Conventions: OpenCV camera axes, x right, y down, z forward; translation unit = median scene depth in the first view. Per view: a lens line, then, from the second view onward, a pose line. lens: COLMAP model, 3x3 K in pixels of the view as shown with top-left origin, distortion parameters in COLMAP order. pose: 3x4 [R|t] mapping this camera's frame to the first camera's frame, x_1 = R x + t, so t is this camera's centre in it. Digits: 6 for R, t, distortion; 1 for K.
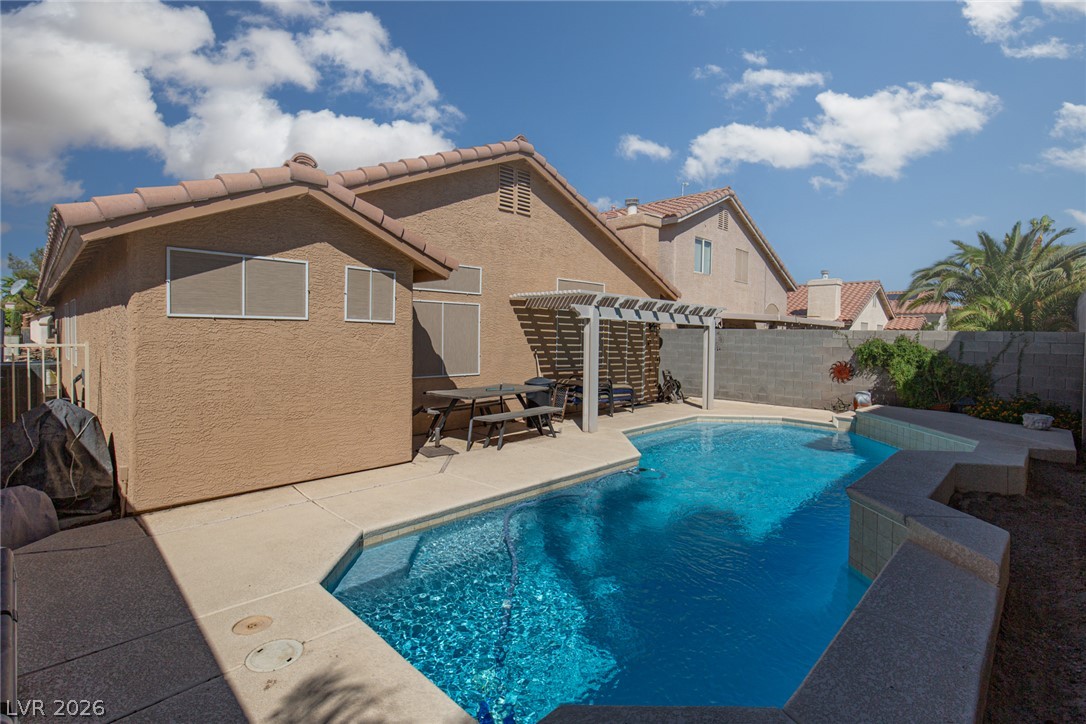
lens RADIAL K [[490.2, 0, 538.3], [0, 490.2, 355.0], [0, 0, 1]] dist [0.002063, -0.001160]
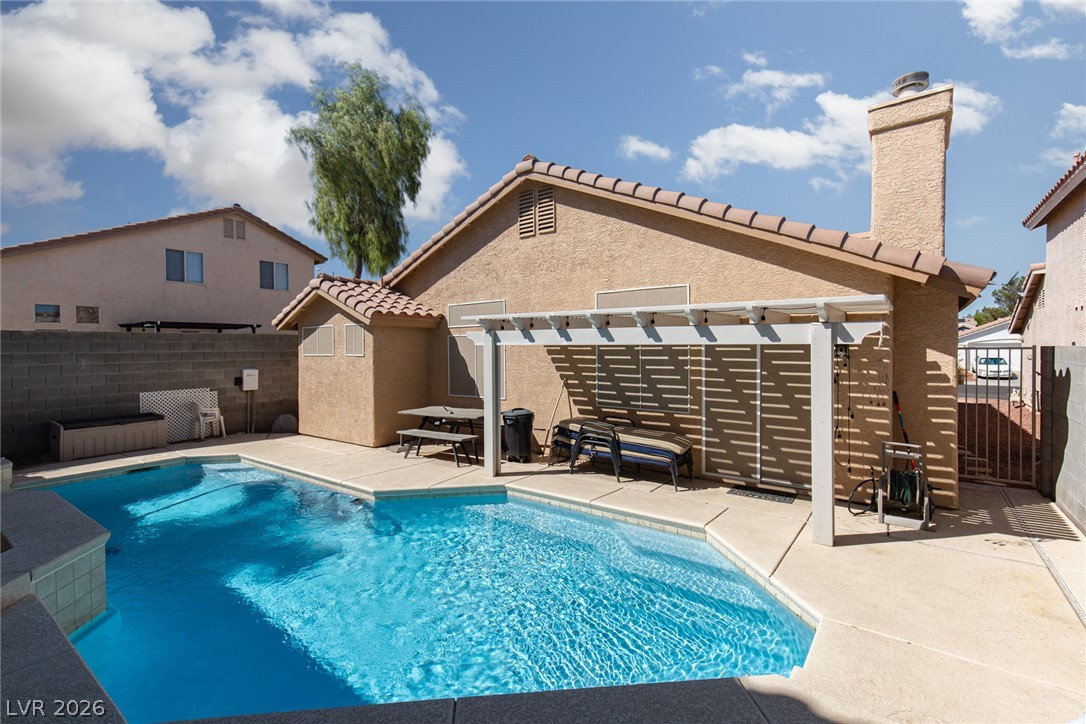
lens RADIAL K [[490.2, 0, 549.9], [0, 490.2, 358.0], [0, 0, 1]] dist [0.002063, -0.001160]
pose [[0.174991, 0.003569, -0.984564, 0.161255], [-0.028520, 0.999592, -0.001445, -0.008684], [0.984157, 0.028333, 0.175021, 0.154687]]
